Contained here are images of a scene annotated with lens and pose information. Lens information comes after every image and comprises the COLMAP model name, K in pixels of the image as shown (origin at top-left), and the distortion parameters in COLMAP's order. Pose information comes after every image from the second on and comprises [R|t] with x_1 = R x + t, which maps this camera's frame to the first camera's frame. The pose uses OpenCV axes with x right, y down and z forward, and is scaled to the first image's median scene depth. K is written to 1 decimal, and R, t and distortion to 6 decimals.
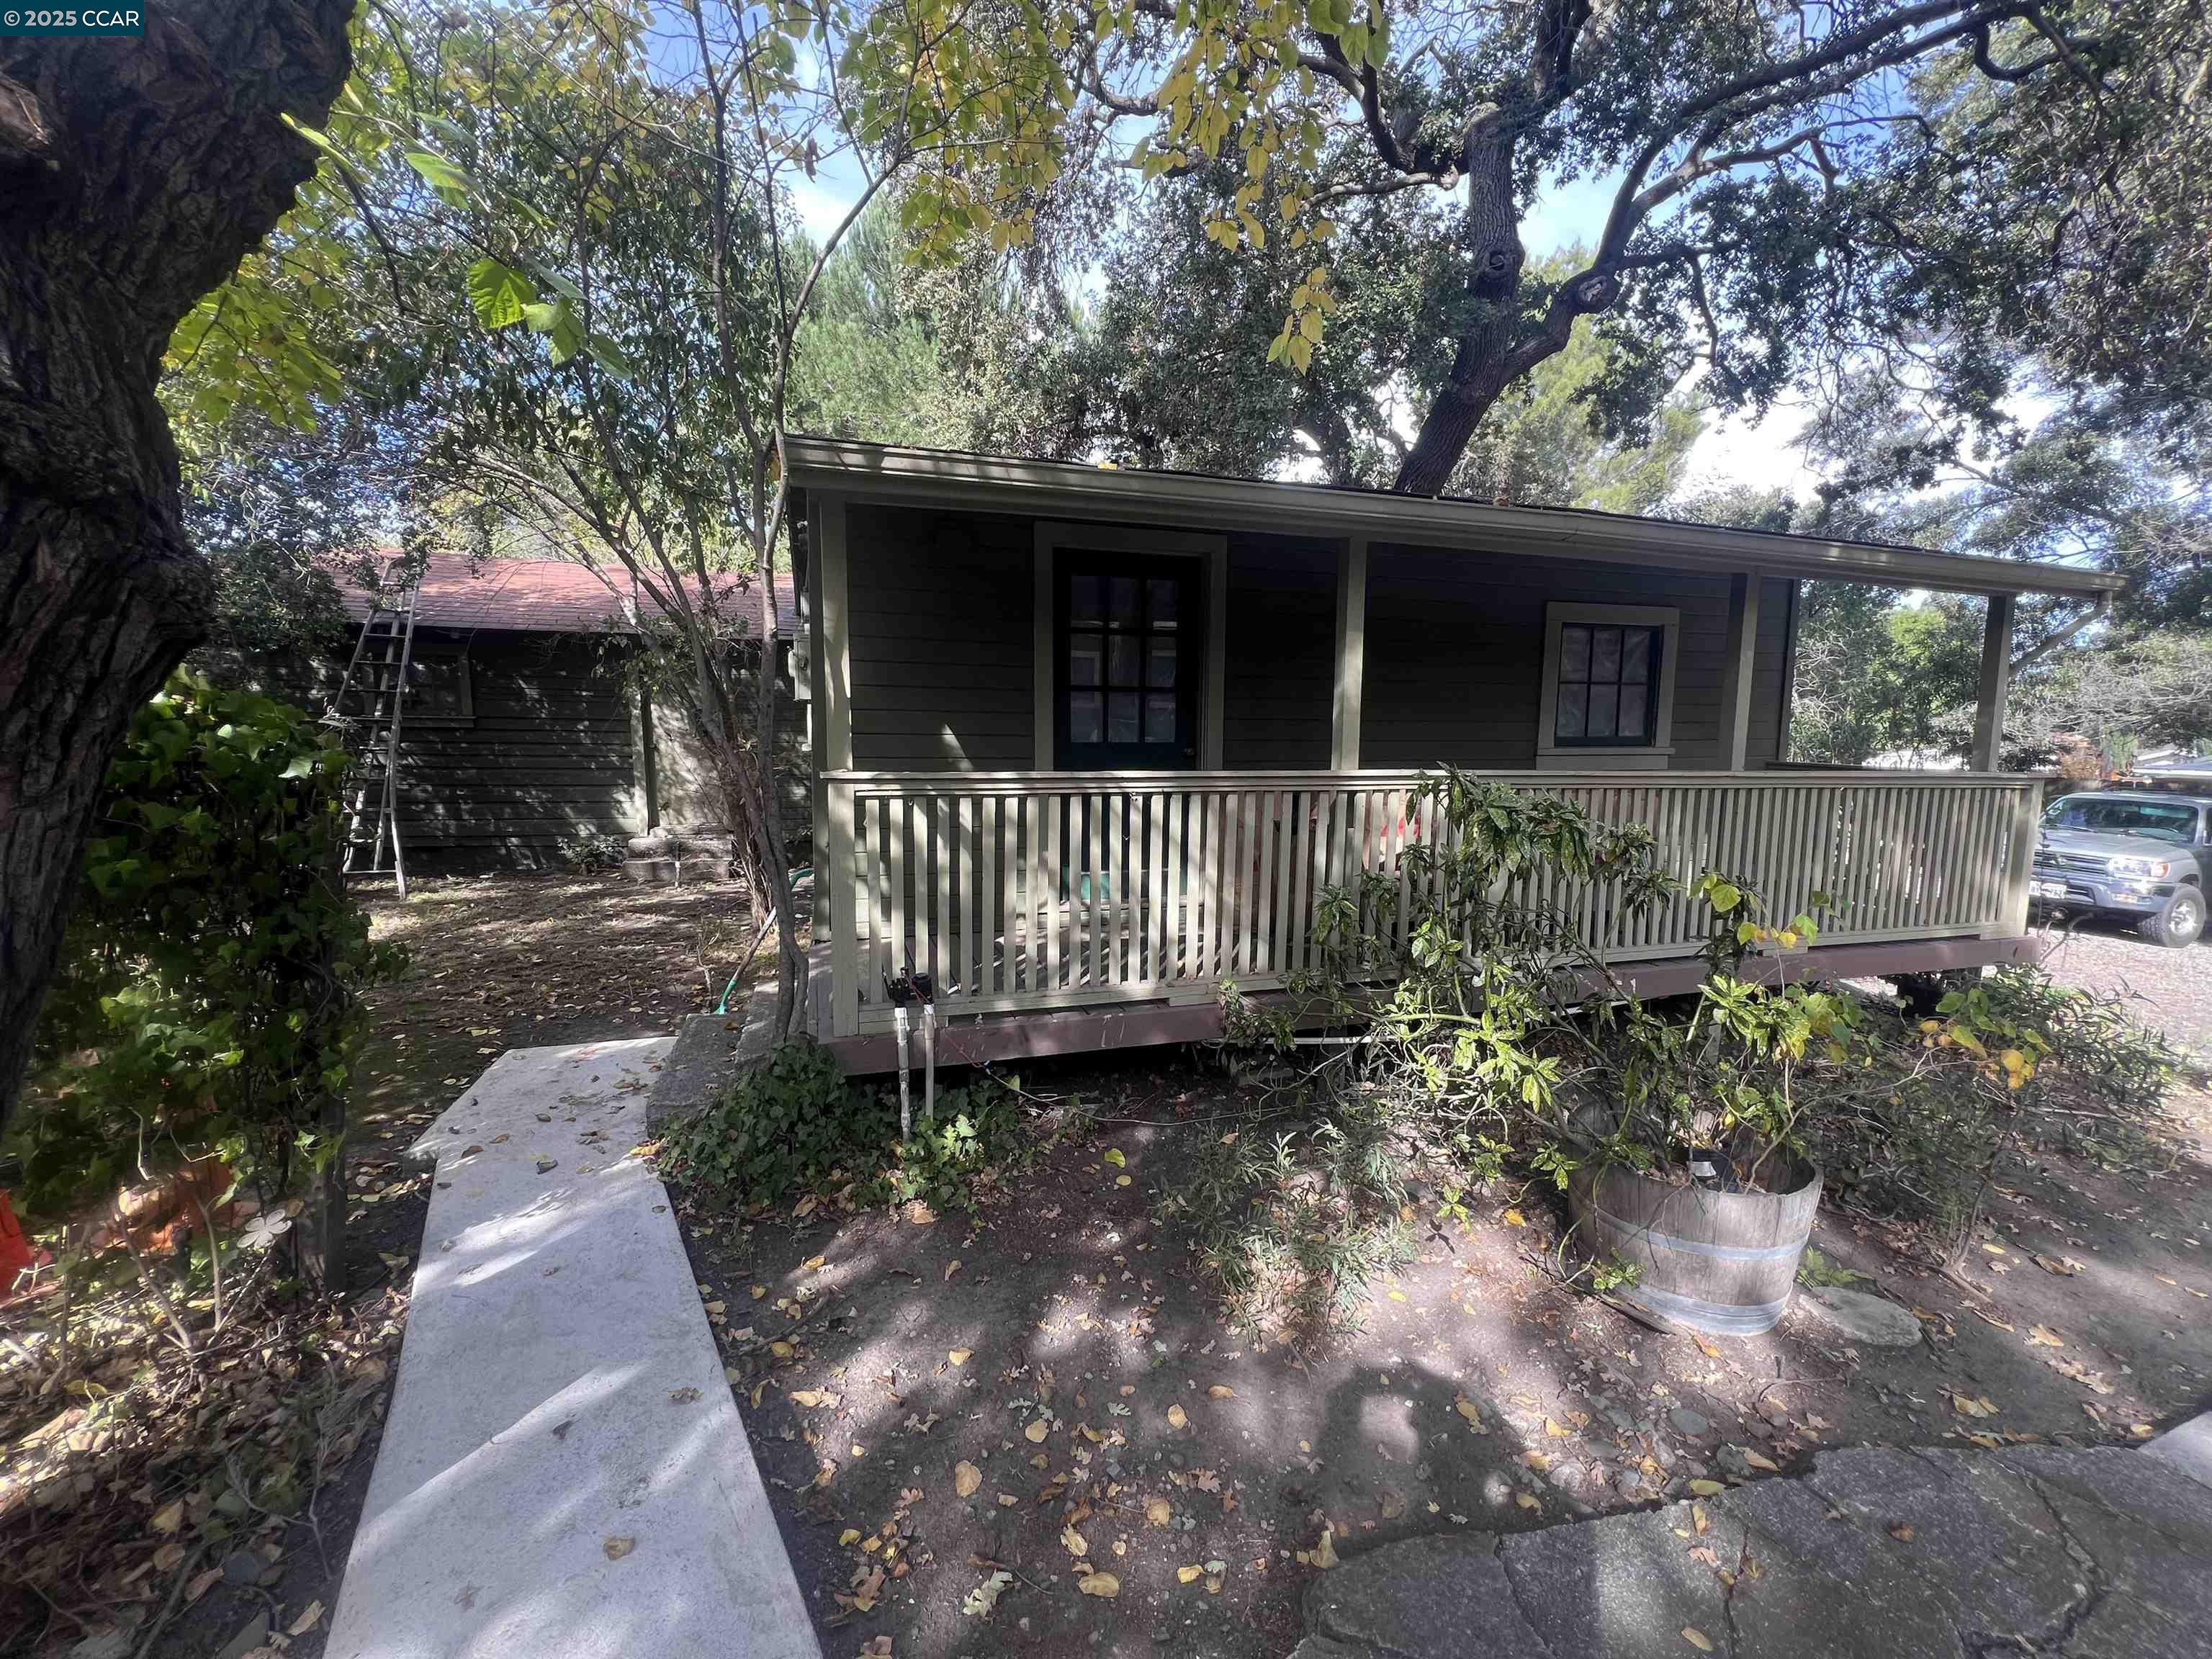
lens RADIAL K [[898.7, 0, 1097.0], [0, 898.7, 829.8], [0, 0, 1]] dist [0.002265, 0.000377]
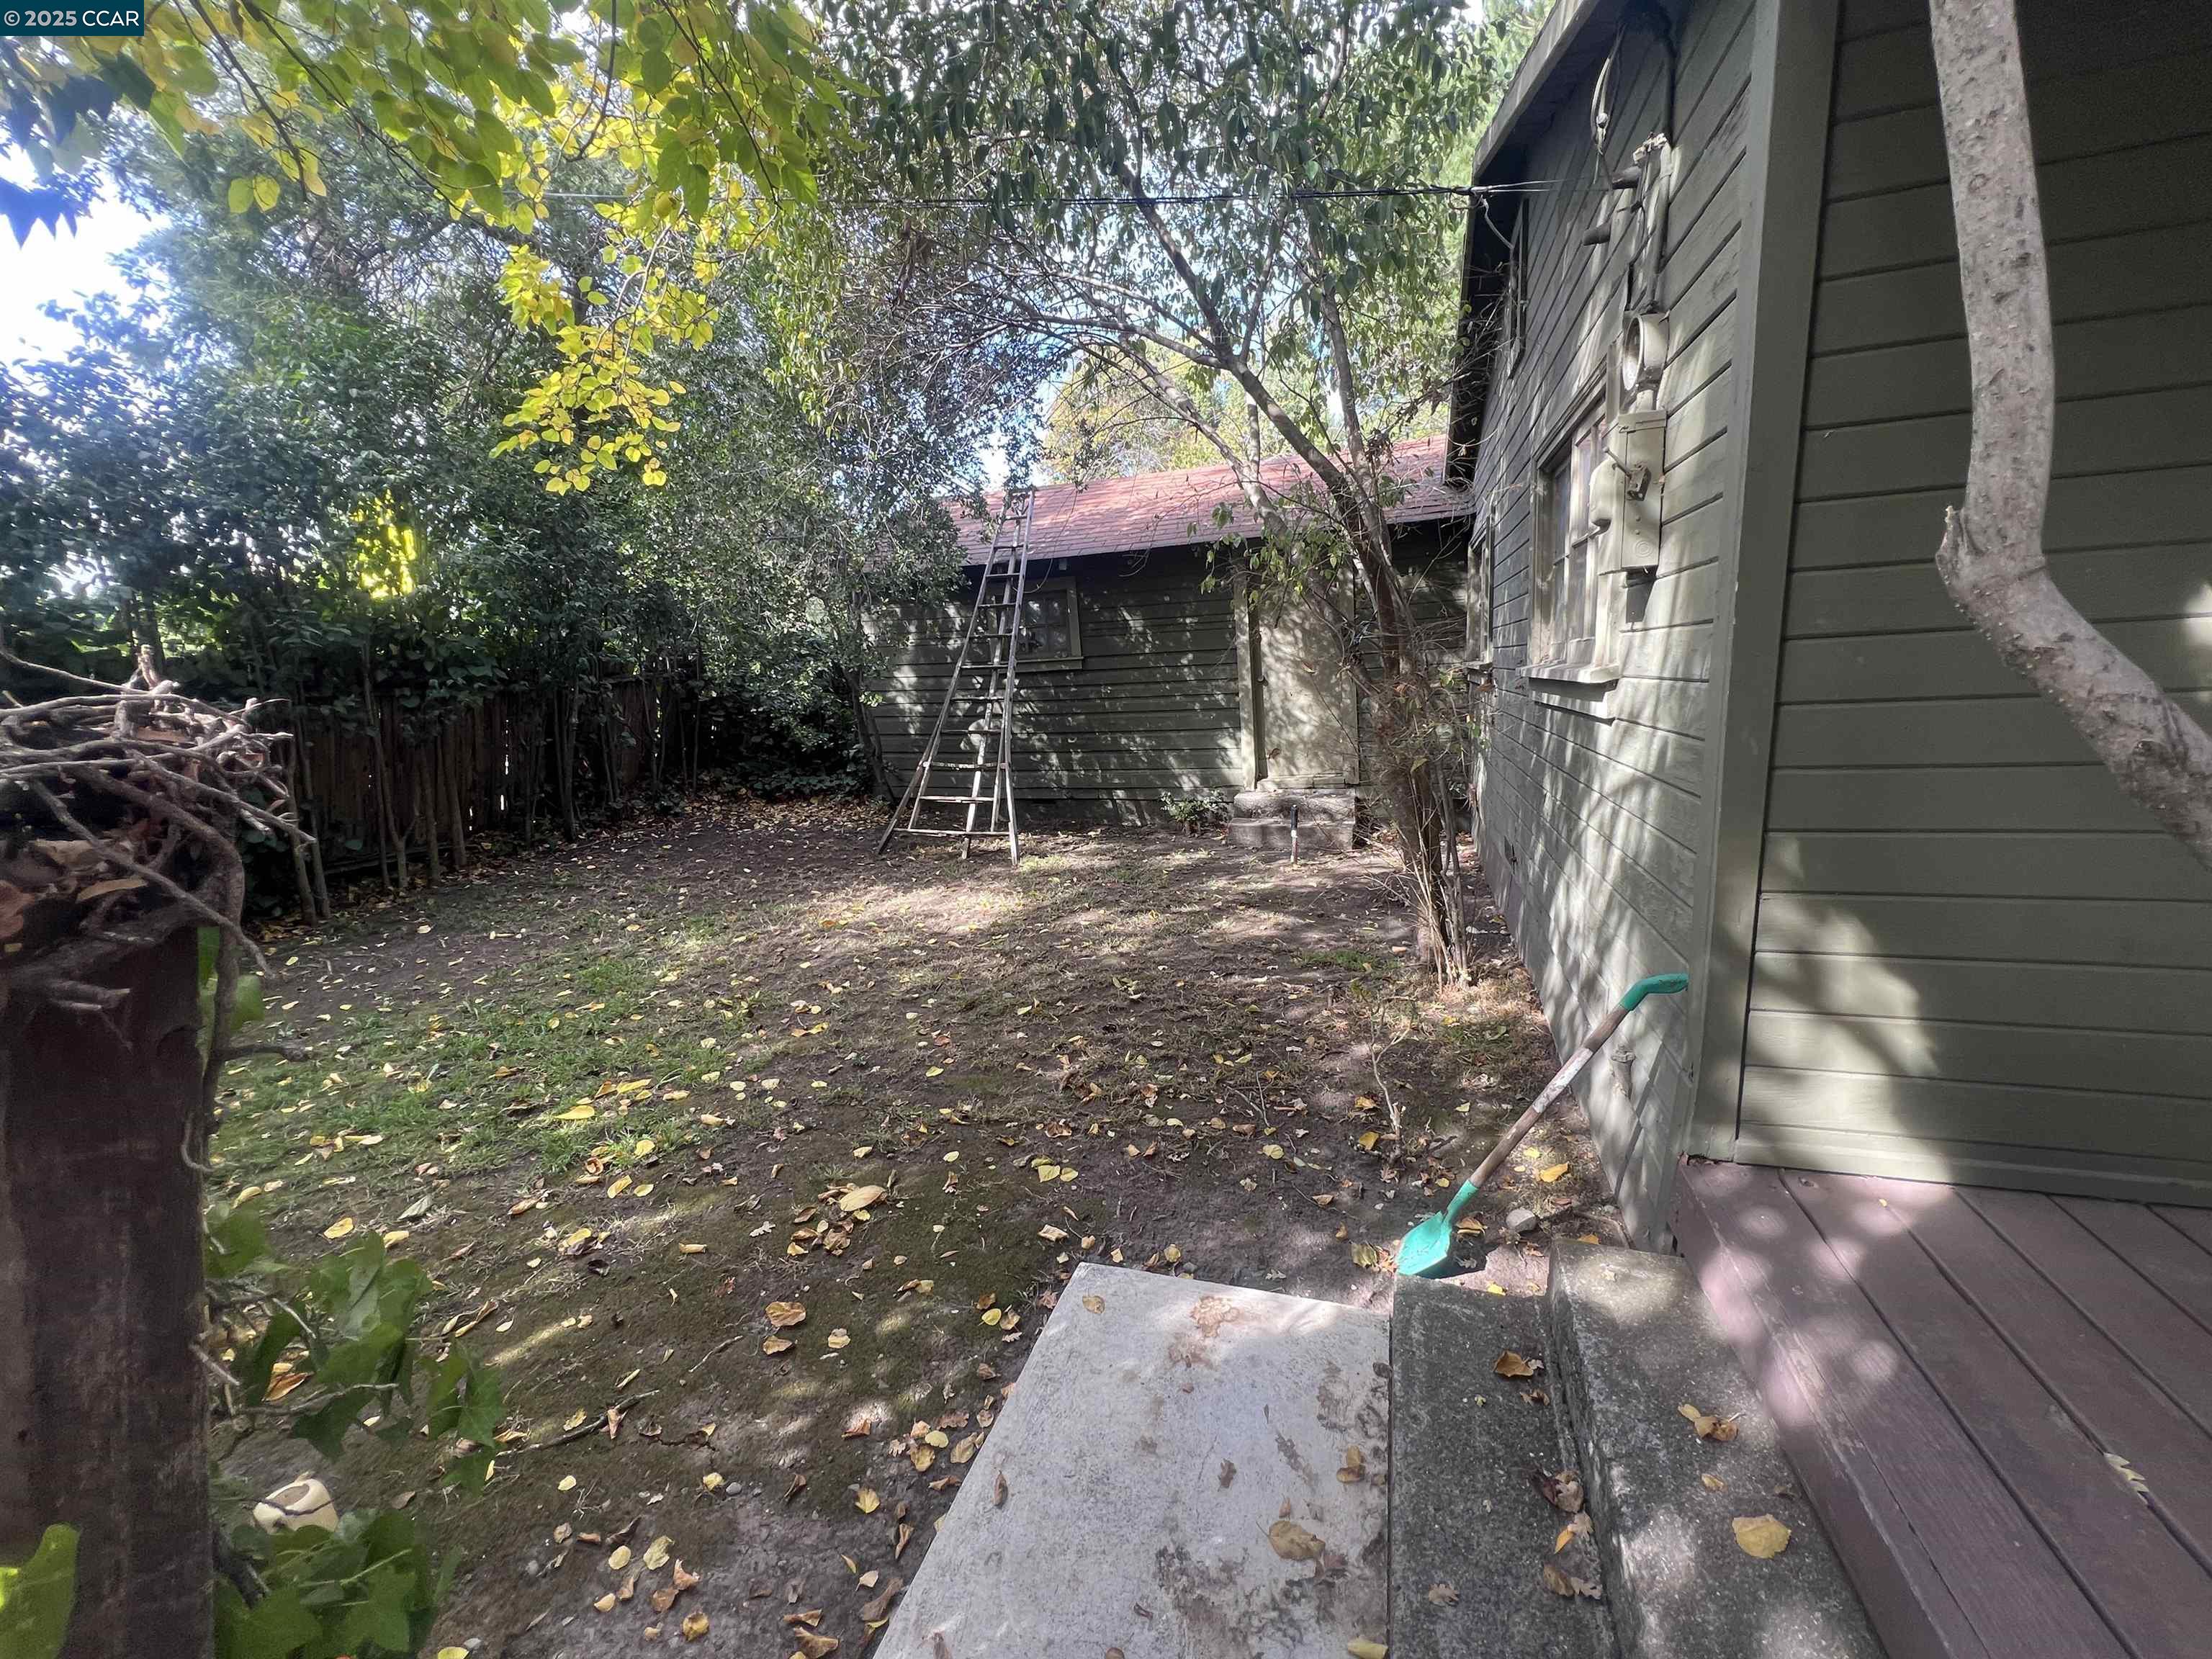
lens RADIAL K [[898.7, 0, 1106.0], [0, 898.7, 821.6], [0, 0, 1]] dist [0.002265, 0.000377]
pose [[0.823400, 0.040983, -0.565980, -0.163424], [0.004305, 0.996909, 0.078449, -0.033072], [0.567445, -0.067031, 0.820678, 0.276249]]
